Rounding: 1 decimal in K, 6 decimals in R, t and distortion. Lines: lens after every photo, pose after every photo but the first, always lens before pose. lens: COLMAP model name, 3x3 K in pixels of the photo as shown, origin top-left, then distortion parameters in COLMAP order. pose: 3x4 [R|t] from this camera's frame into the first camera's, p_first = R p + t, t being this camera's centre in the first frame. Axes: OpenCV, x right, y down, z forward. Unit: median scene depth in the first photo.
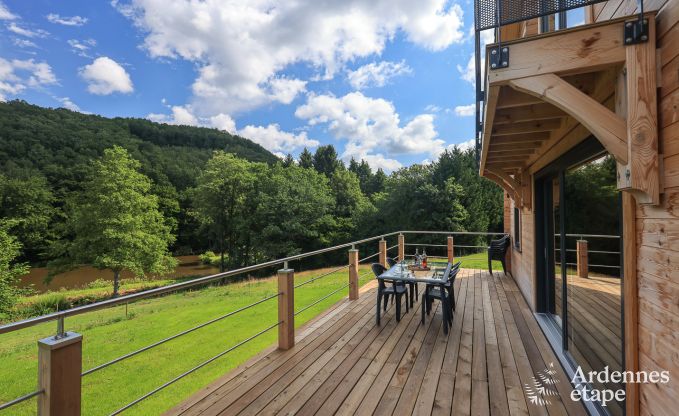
lens RADIAL K [[304.8, 0, 341.7], [0, 304.8, 215.4], [0, 0, 1]] dist [0.001384, -0.000186]
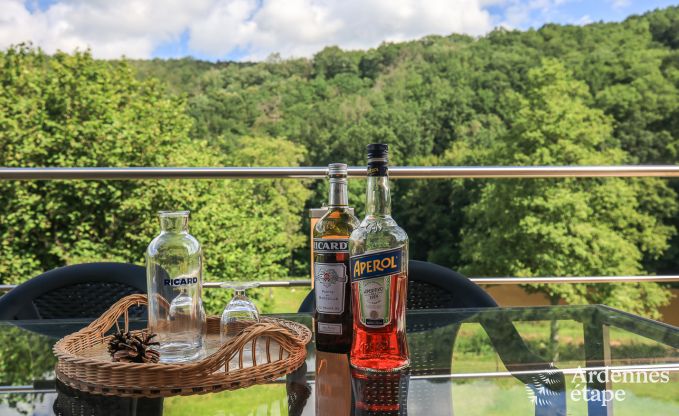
lens RADIAL K [[644.0, 0, 339.5], [0, 644.0, 208.0], [0, 0, 1]] dist [0.007633, 0.007430]
pose [[0.468324, 0.003105, -0.883552, 0.074572], [0.000935, 0.999992, 0.004010, 0.022519], [0.883557, -0.002704, 0.468317, 0.164542]]
